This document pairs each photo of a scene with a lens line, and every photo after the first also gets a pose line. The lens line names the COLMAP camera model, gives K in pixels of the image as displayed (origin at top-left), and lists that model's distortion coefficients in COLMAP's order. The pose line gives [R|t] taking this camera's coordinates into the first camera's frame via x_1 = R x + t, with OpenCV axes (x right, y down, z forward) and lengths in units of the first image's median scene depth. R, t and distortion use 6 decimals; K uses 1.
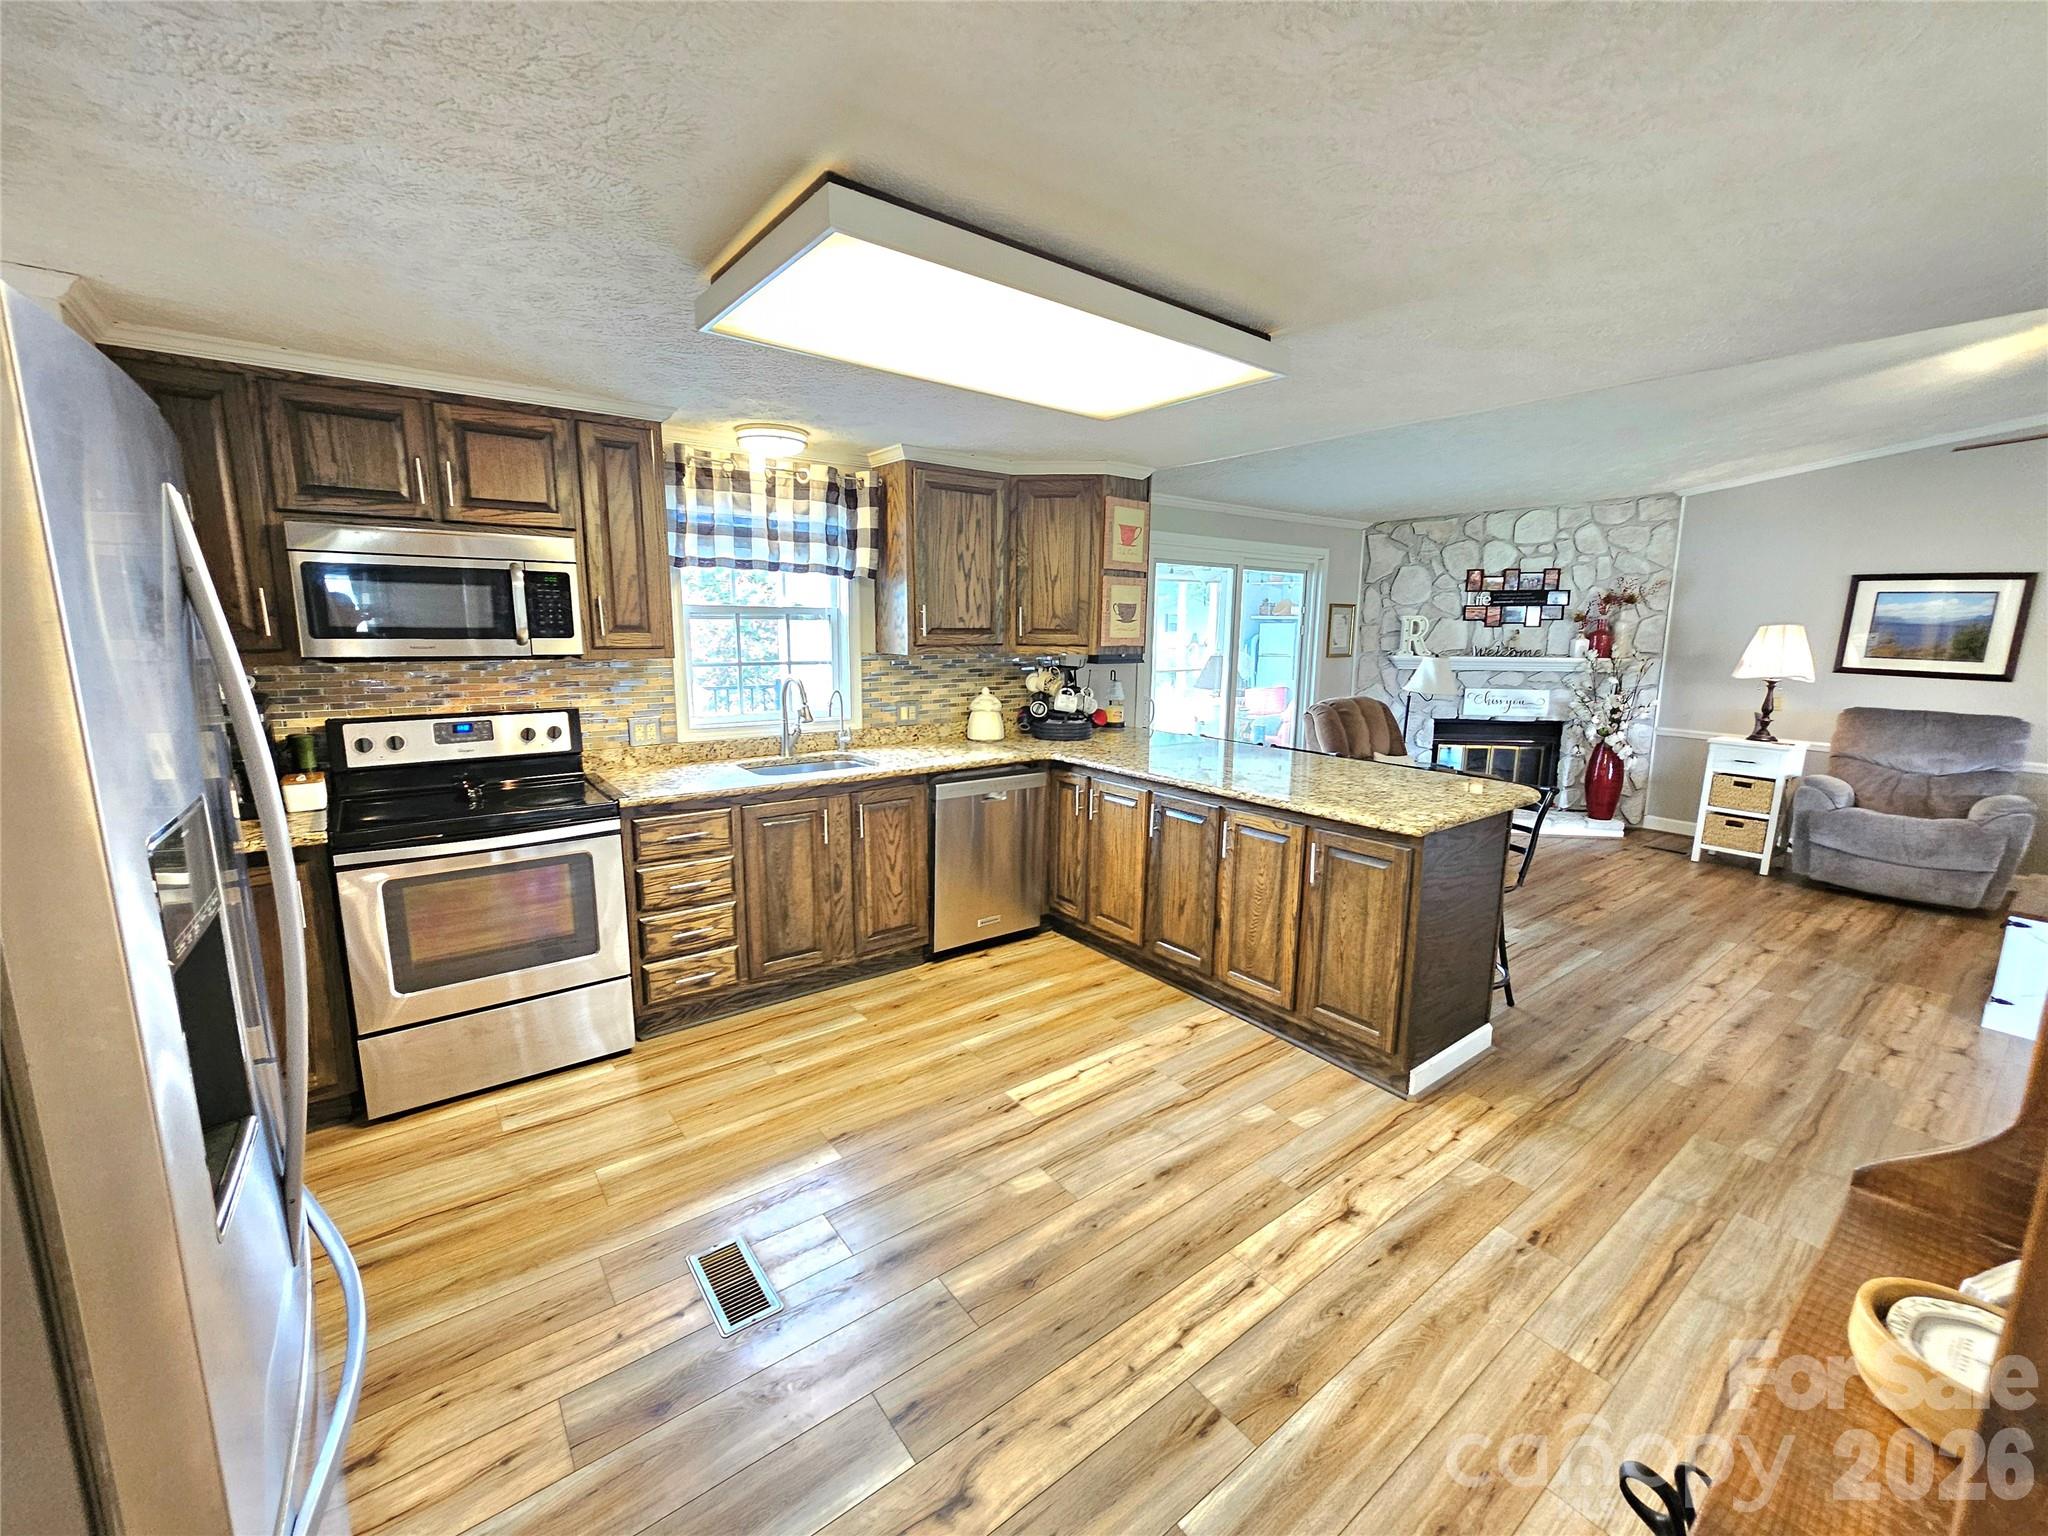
lens RADIAL K [[839.9, 0, 1019.2], [0, 839.9, 769.6], [0, 0, 1]] dist [-0.002958, 0.000871]
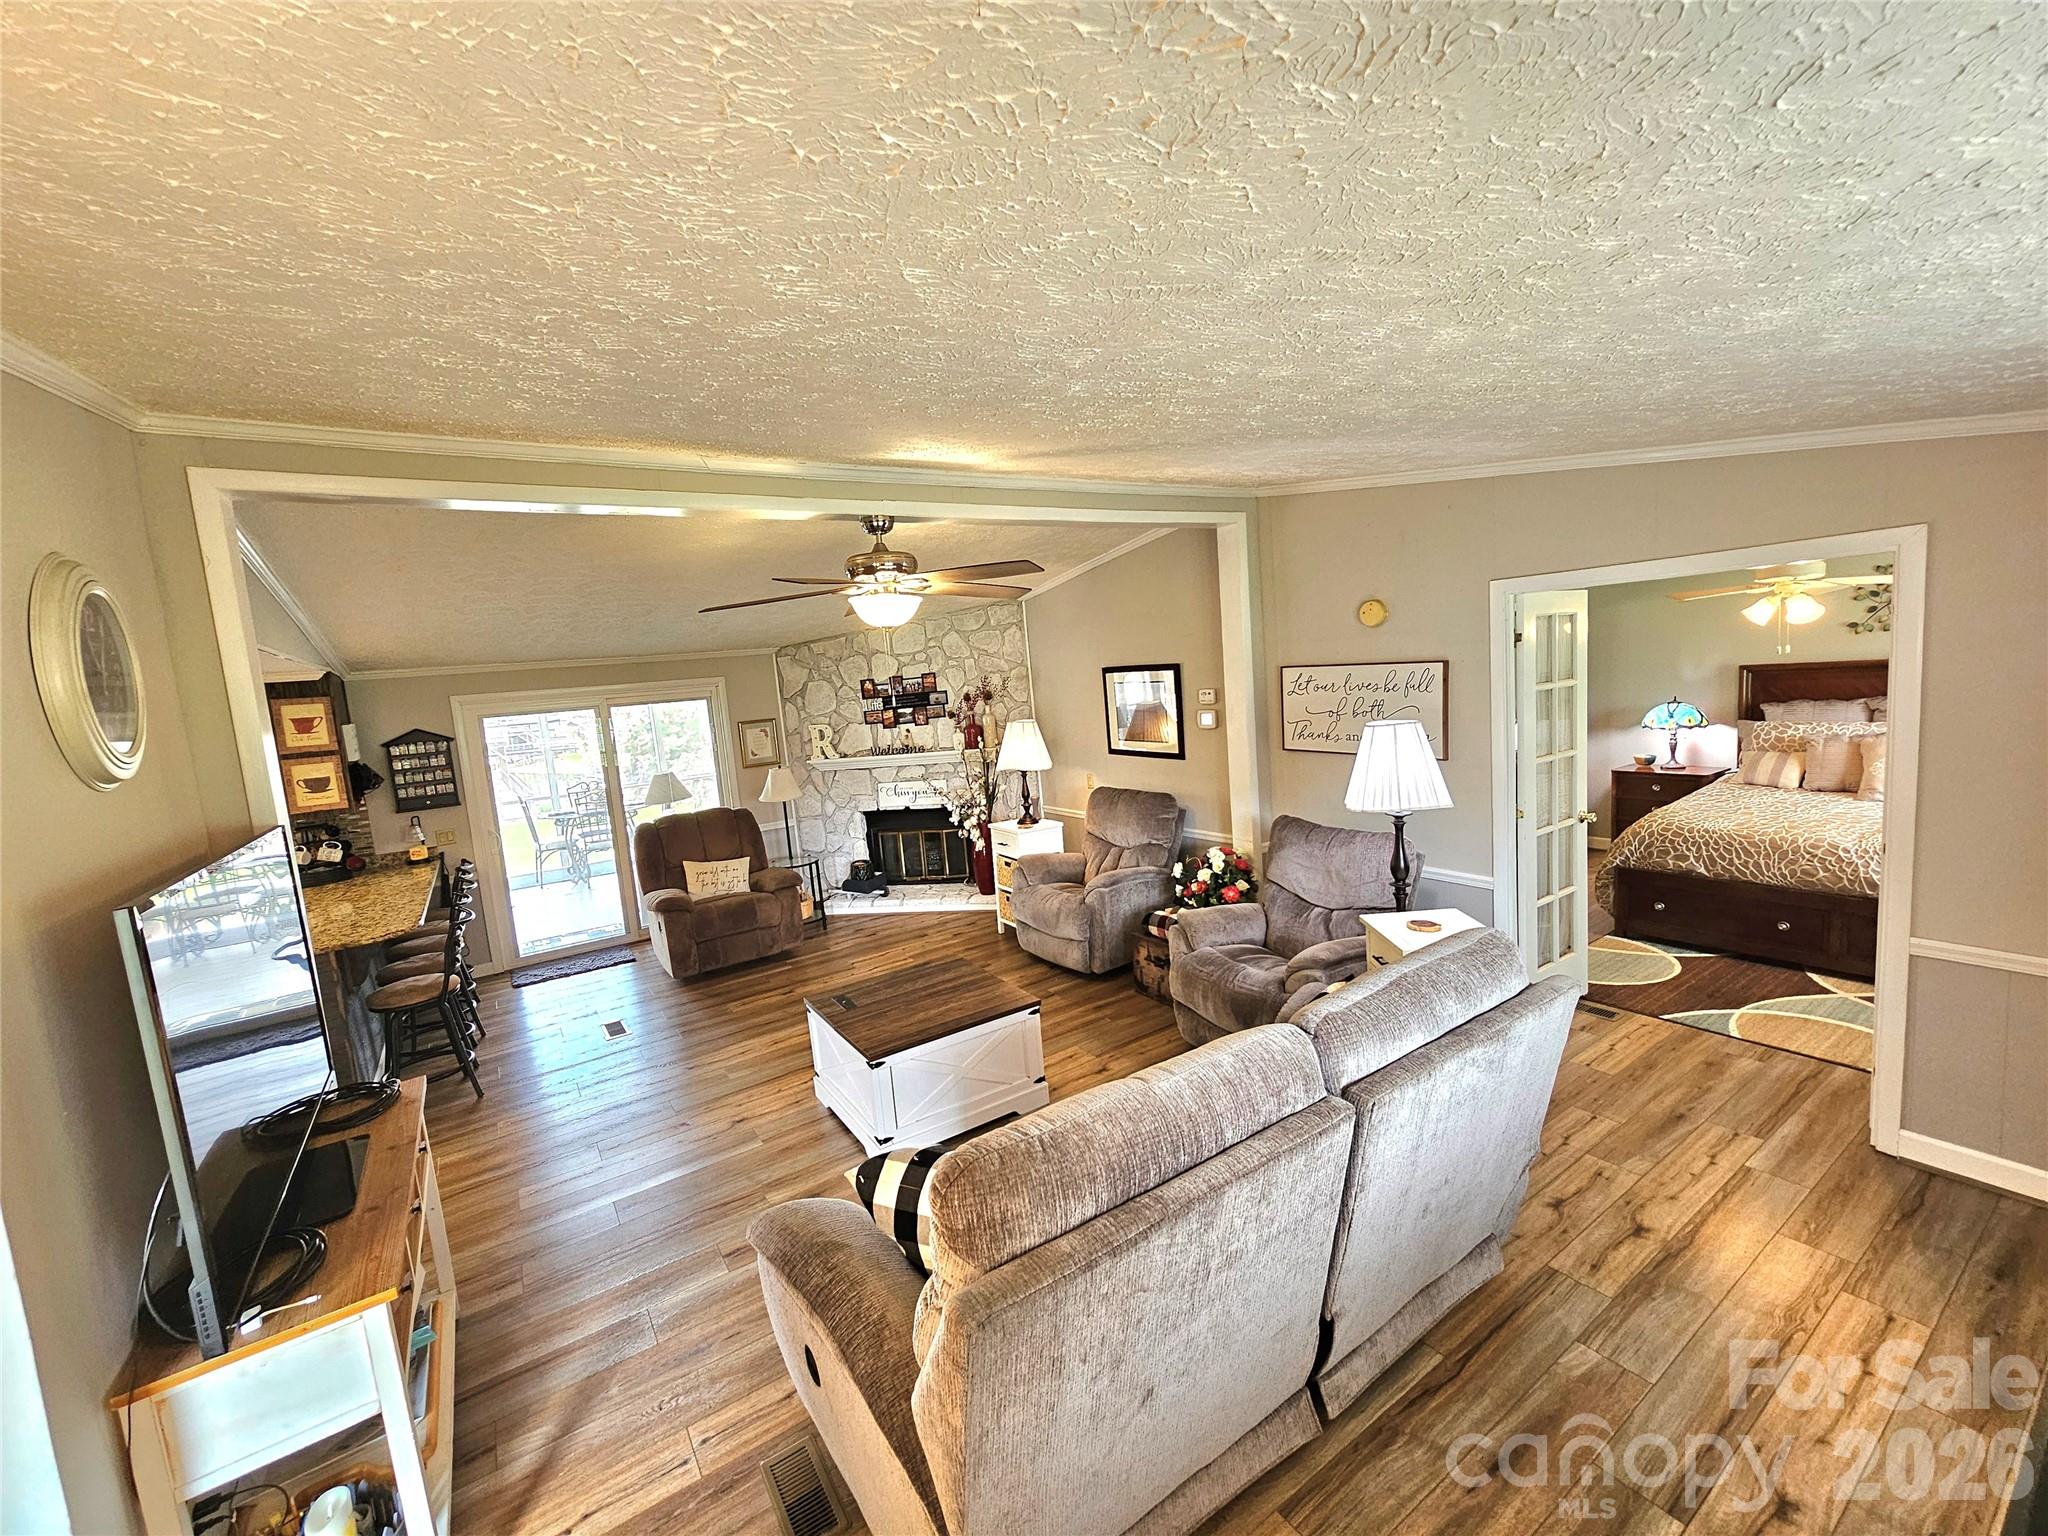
lens RADIAL K [[839.9, 0, 1020.6], [0, 839.9, 770.1], [0, 0, 1]] dist [-0.002958, 0.000871]
pose [[0.993446, -0.085848, -0.075464, 1.318645], [0.081297, 0.994794, -0.061454, -0.049497], [0.080347, 0.054916, 0.995253, -0.163840]]
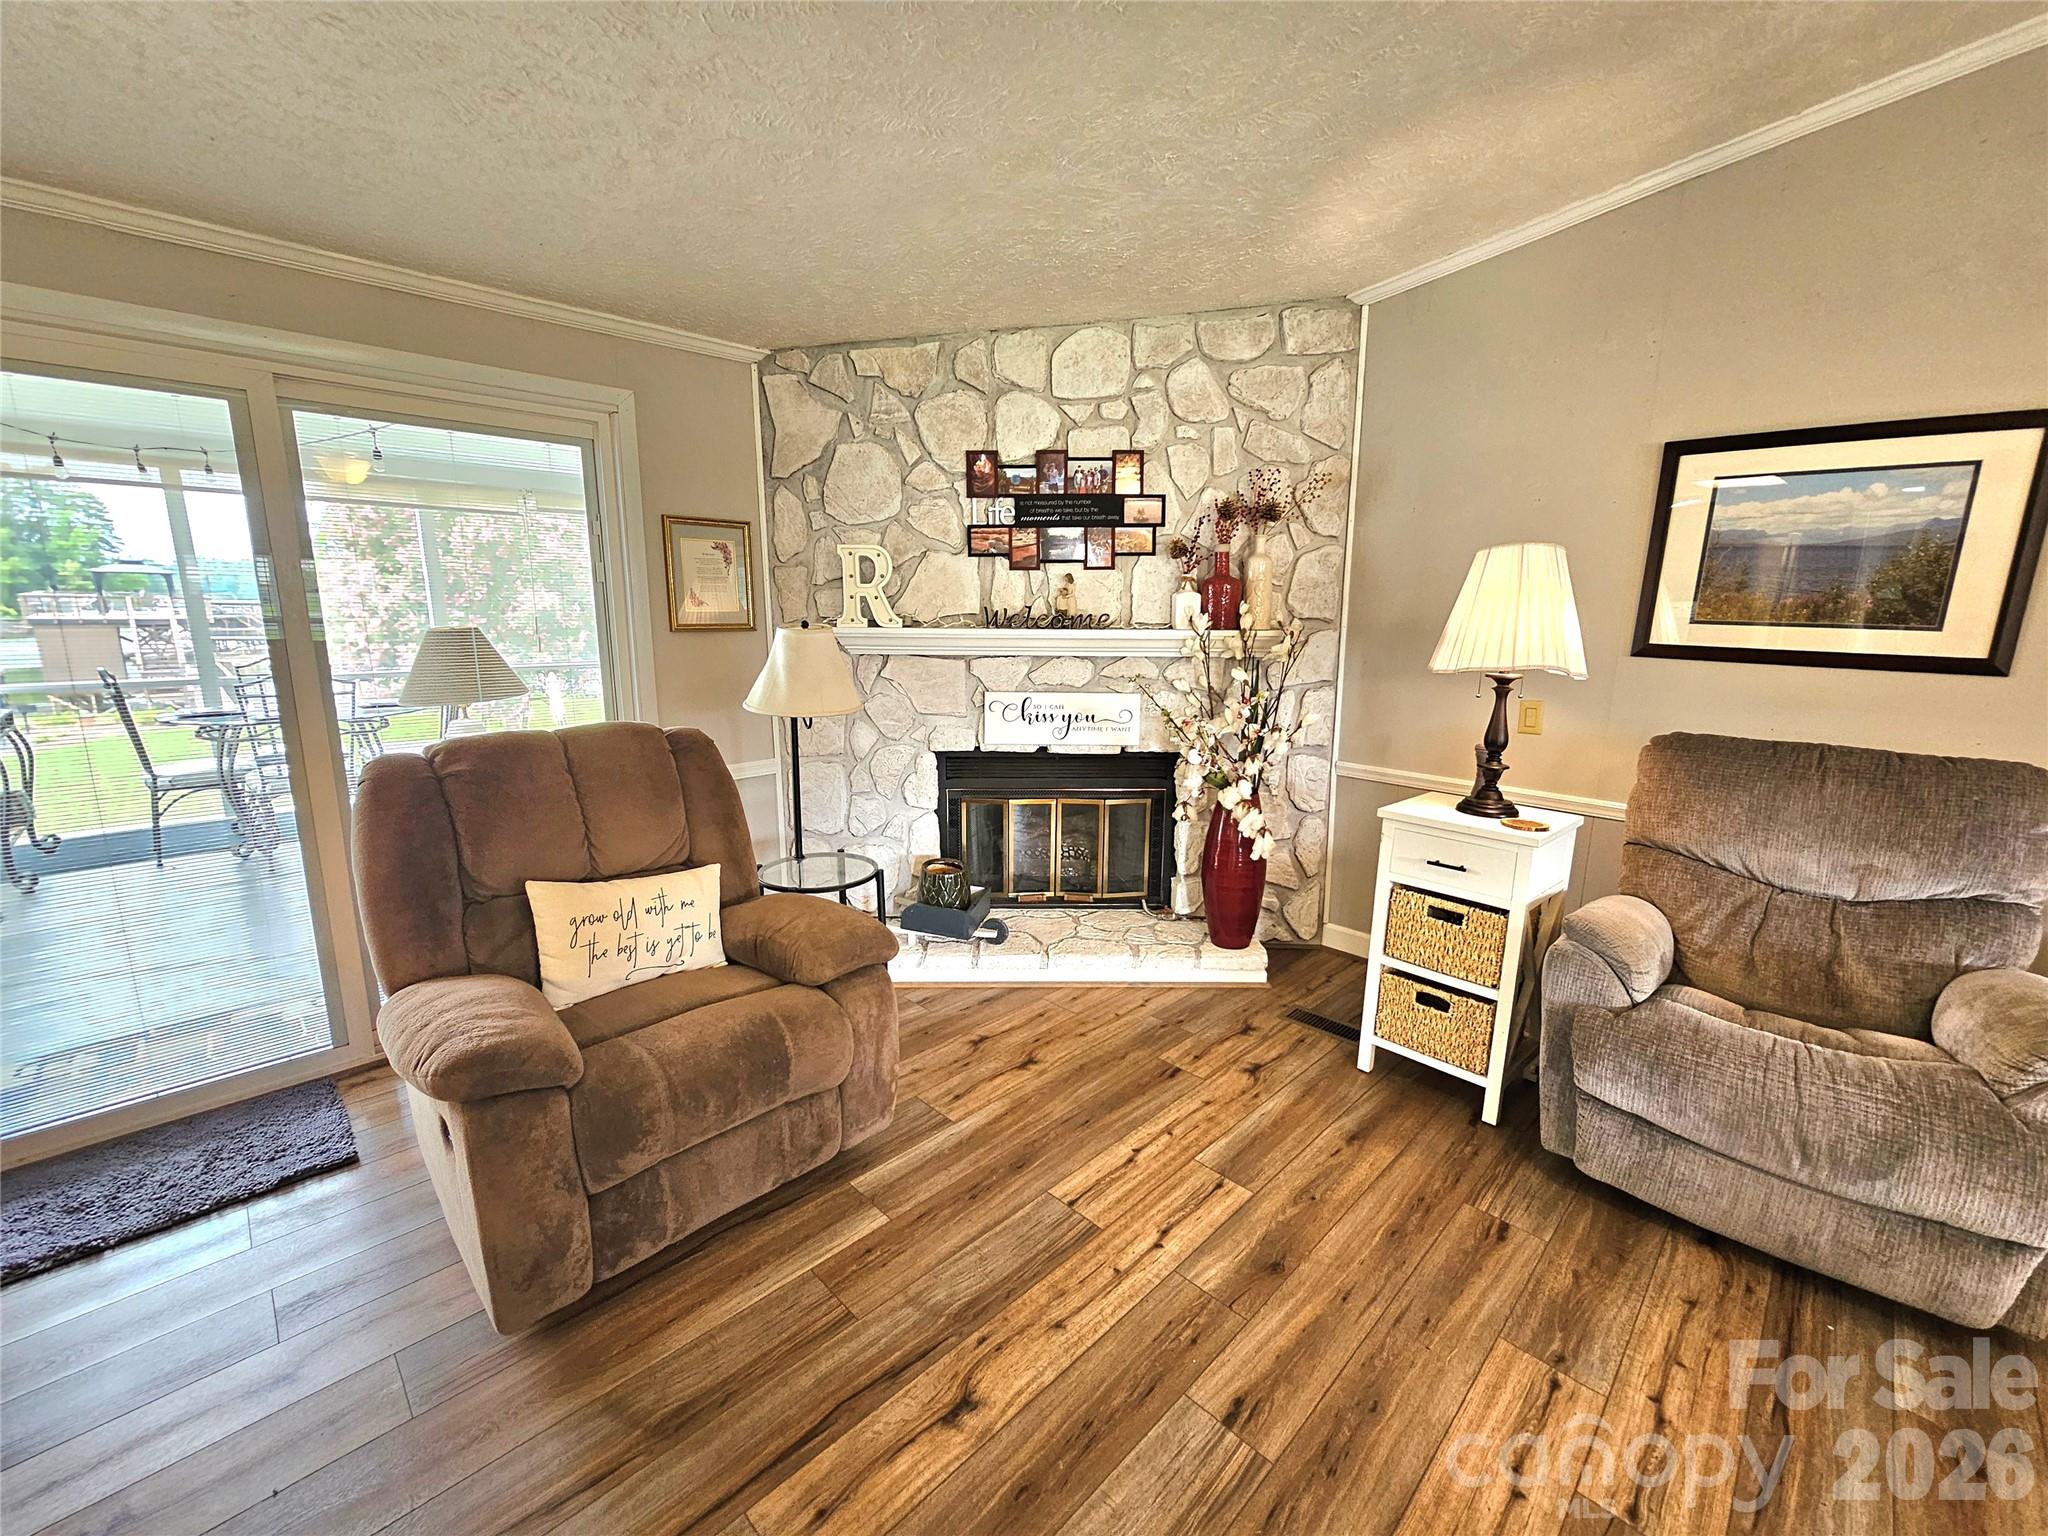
lens RADIAL K [[839.9, 0, 1024.8], [0, 839.9, 773.4], [0, 0, 1]] dist [-0.002958, 0.000871]
pose [[0.991173, -0.027403, 0.129711, 0.798921], [0.024324, 0.999385, 0.025265, -0.097910], [-0.130323, -0.021887, 0.991230, 0.806689]]
